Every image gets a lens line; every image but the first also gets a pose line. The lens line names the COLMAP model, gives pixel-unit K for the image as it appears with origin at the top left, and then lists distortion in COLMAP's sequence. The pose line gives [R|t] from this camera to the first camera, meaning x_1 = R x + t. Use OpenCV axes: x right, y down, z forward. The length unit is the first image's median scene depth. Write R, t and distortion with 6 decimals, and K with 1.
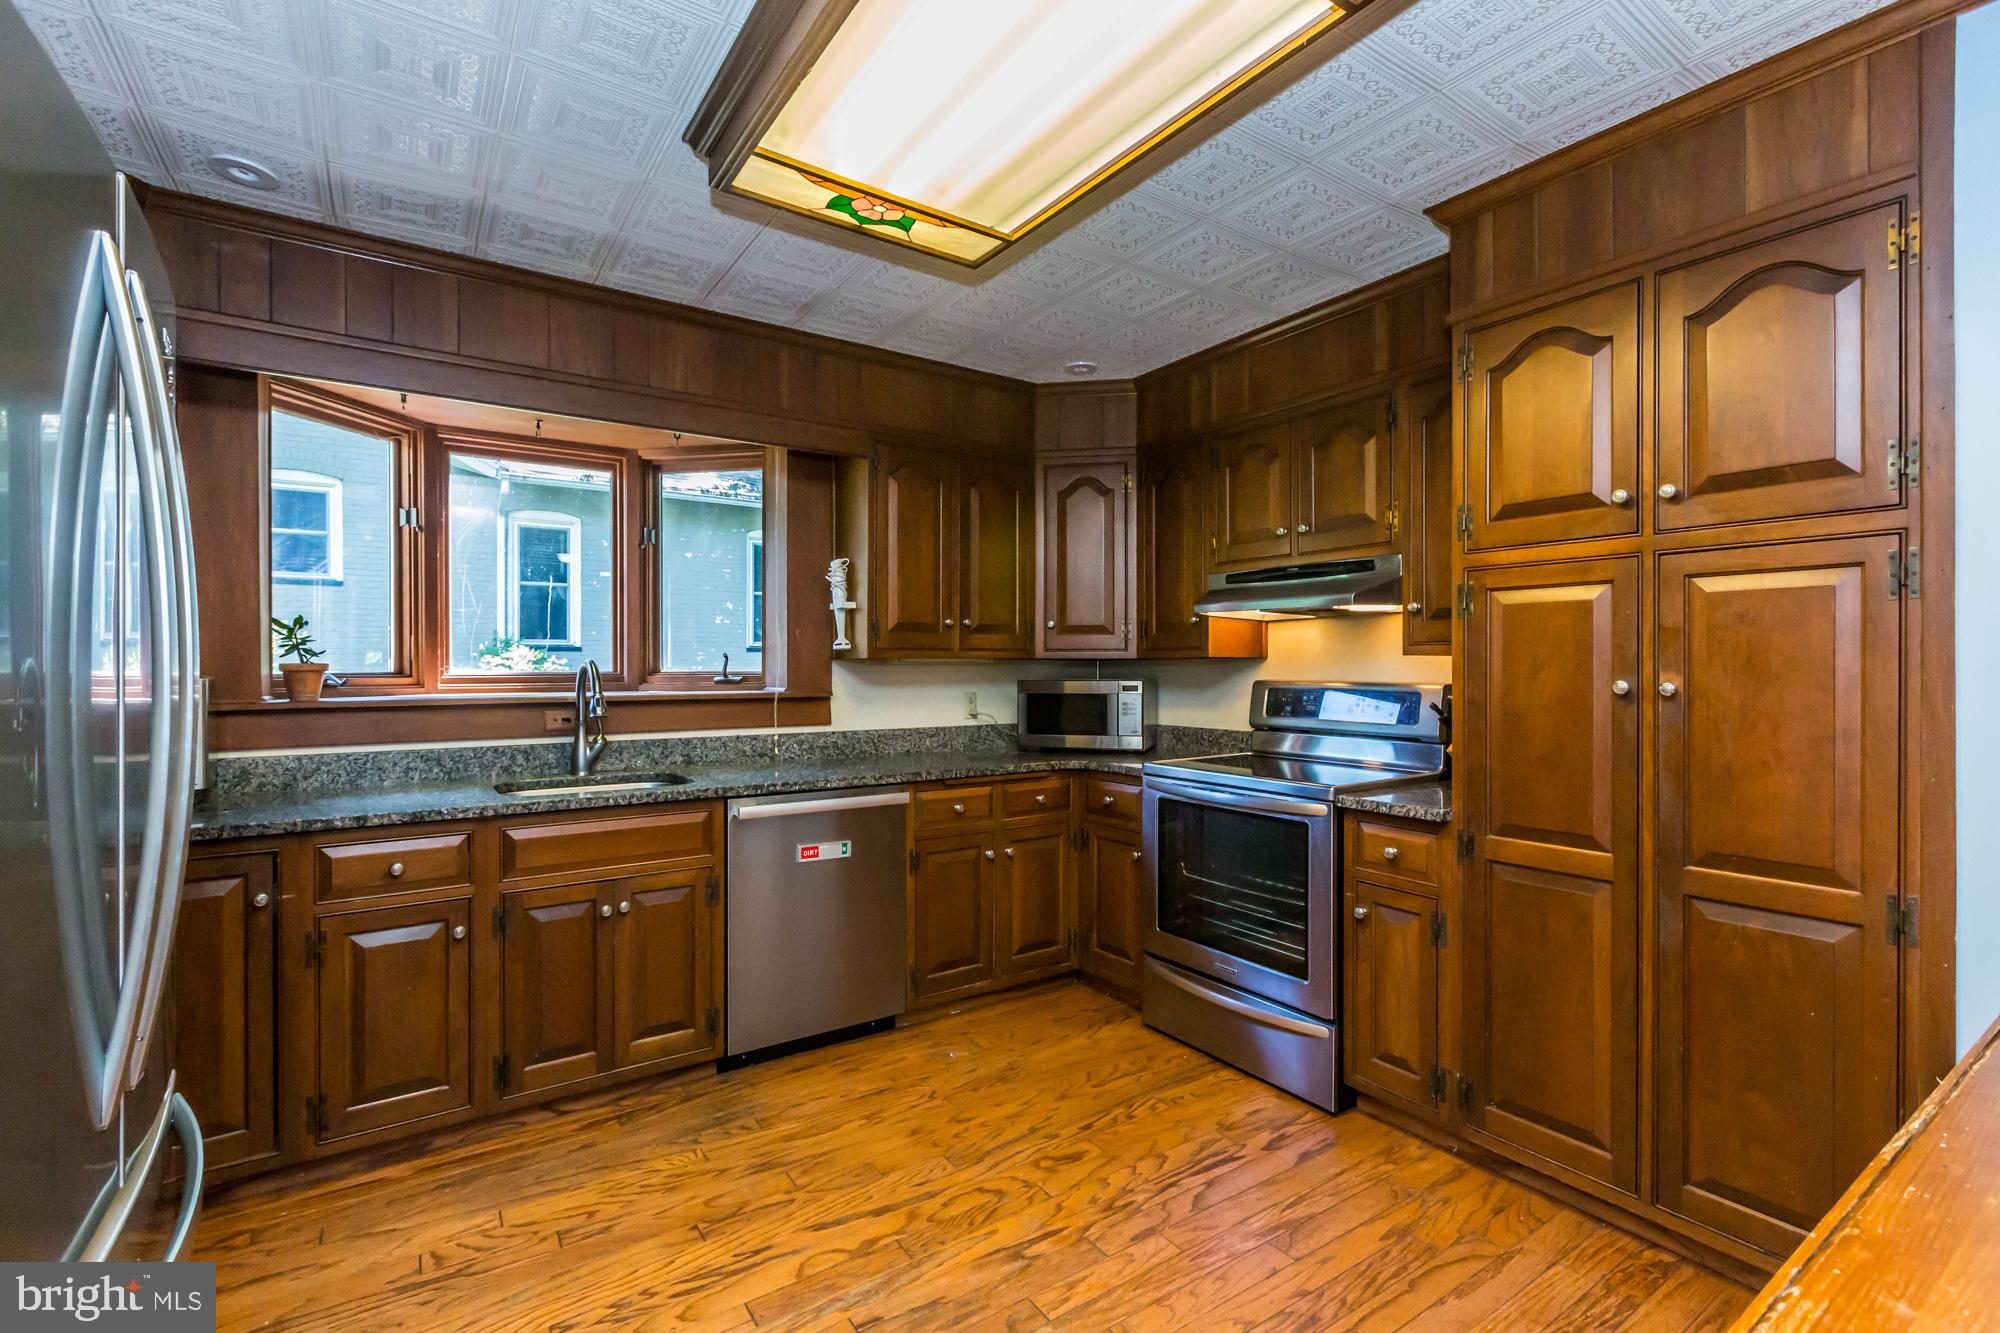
lens RADIAL K [[889.8, 0, 1000.0], [0, 889.8, 666.5], [0, 0, 1]] dist [0.000231, -0.000077]
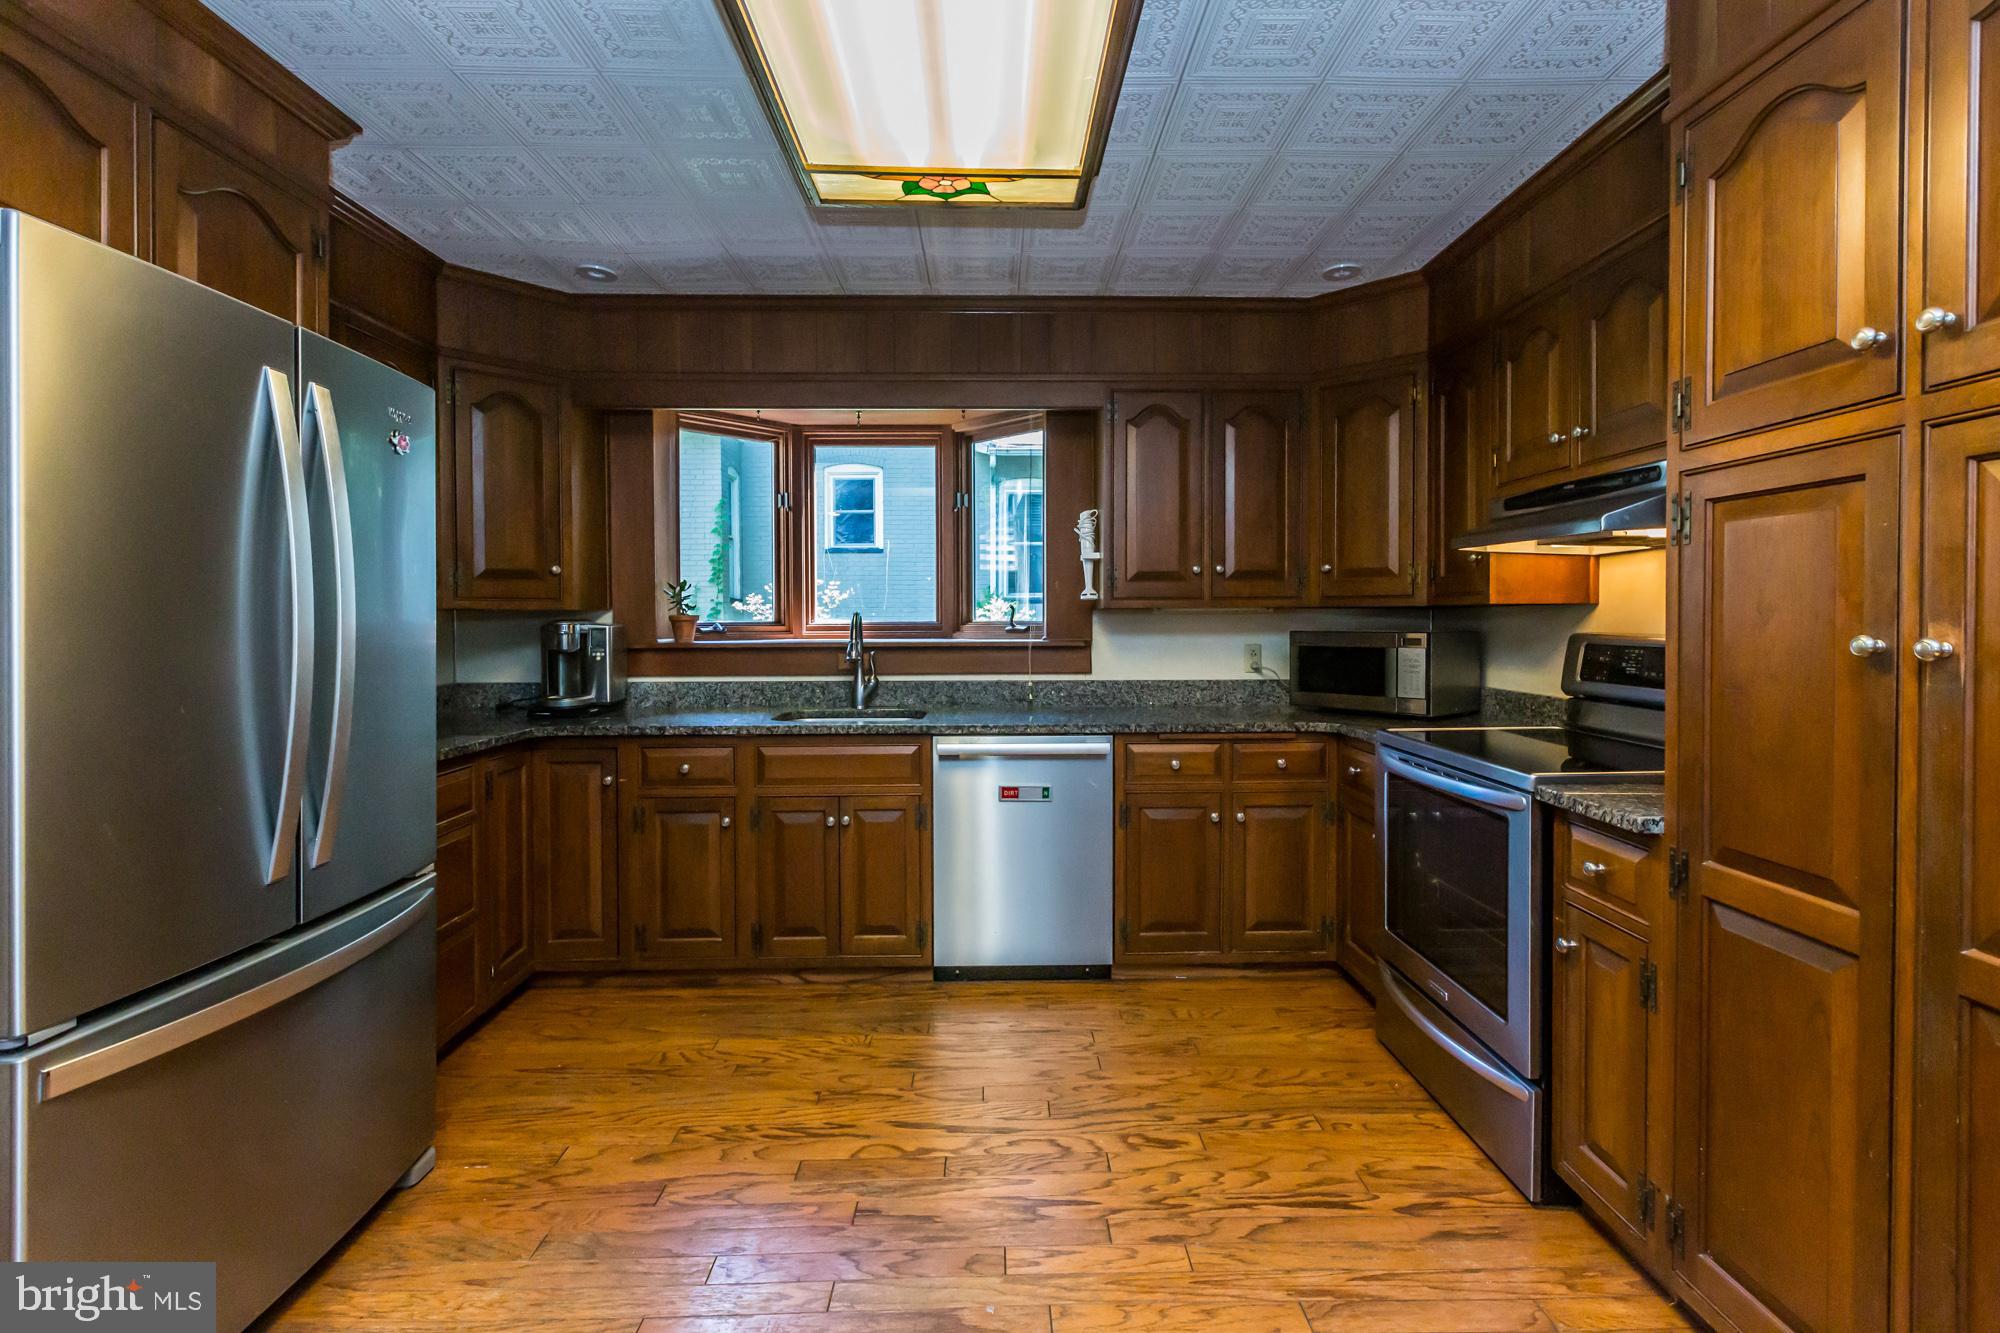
lens RADIAL K [[905.9, 0, 1003.2], [0, 905.9, 625.2], [0, 0, 1]] dist [-0.001494, -0.000172]
pose [[0.837201, 0.002659, -0.546888, 0.411645], [0.002407, 0.999961, 0.008547, 0.001146], [0.546890, -0.008472, 0.837162, 0.107691]]
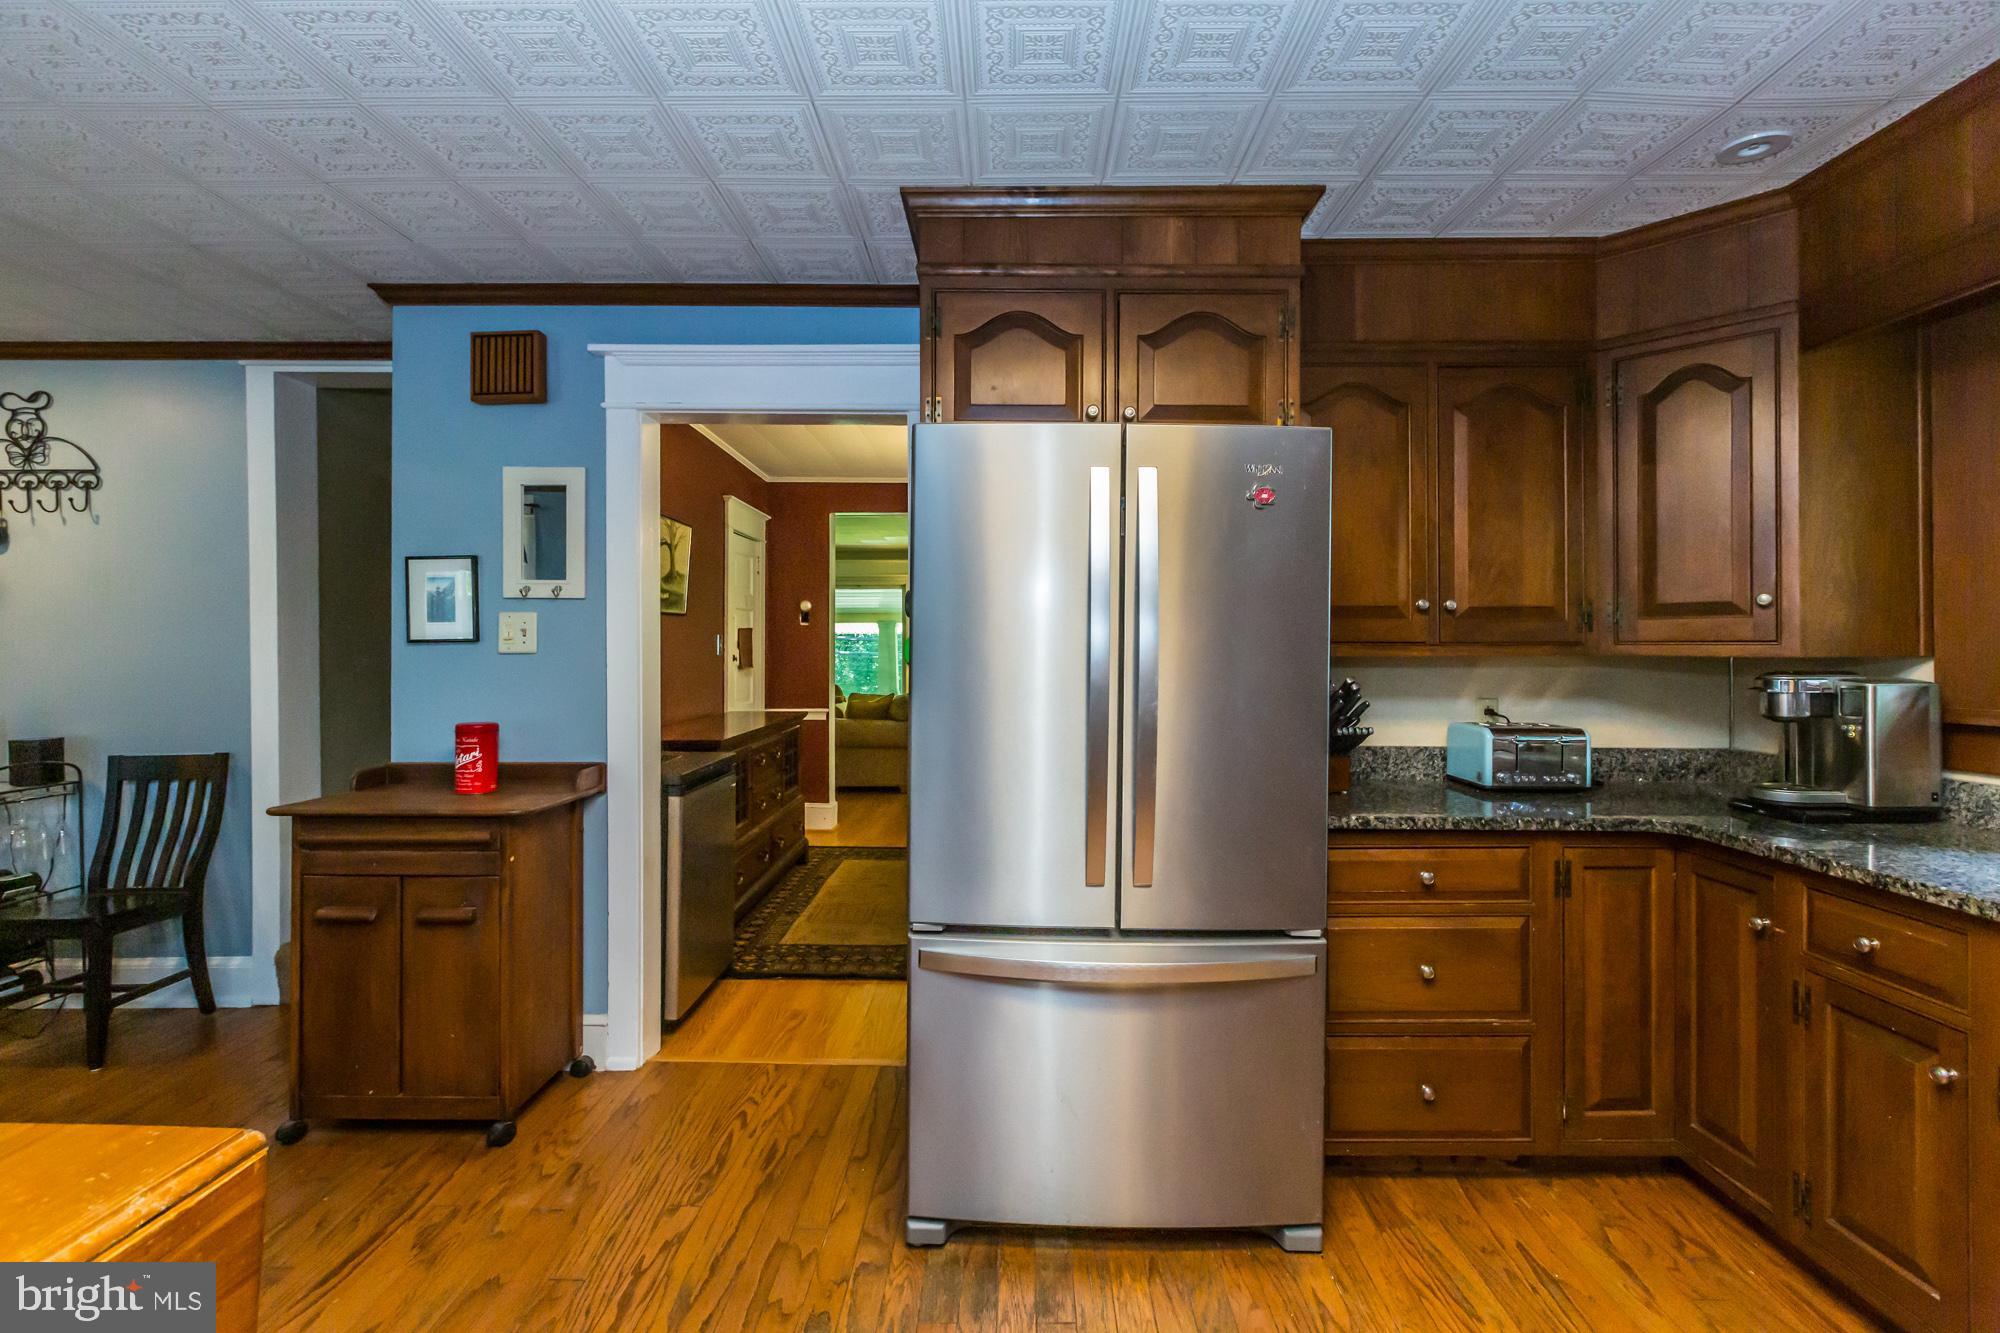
lens RADIAL K [[903.4, 0, 999.3], [0, 903.4, 642.3], [0, 0, 1]] dist [0.002585, -0.000293]
pose [[-0.569993, -0.003693, -0.821642, 0.326865], [-0.002387, 0.999993, -0.002839, -0.021303], [0.821646, 0.000343, -0.569998, 0.728178]]
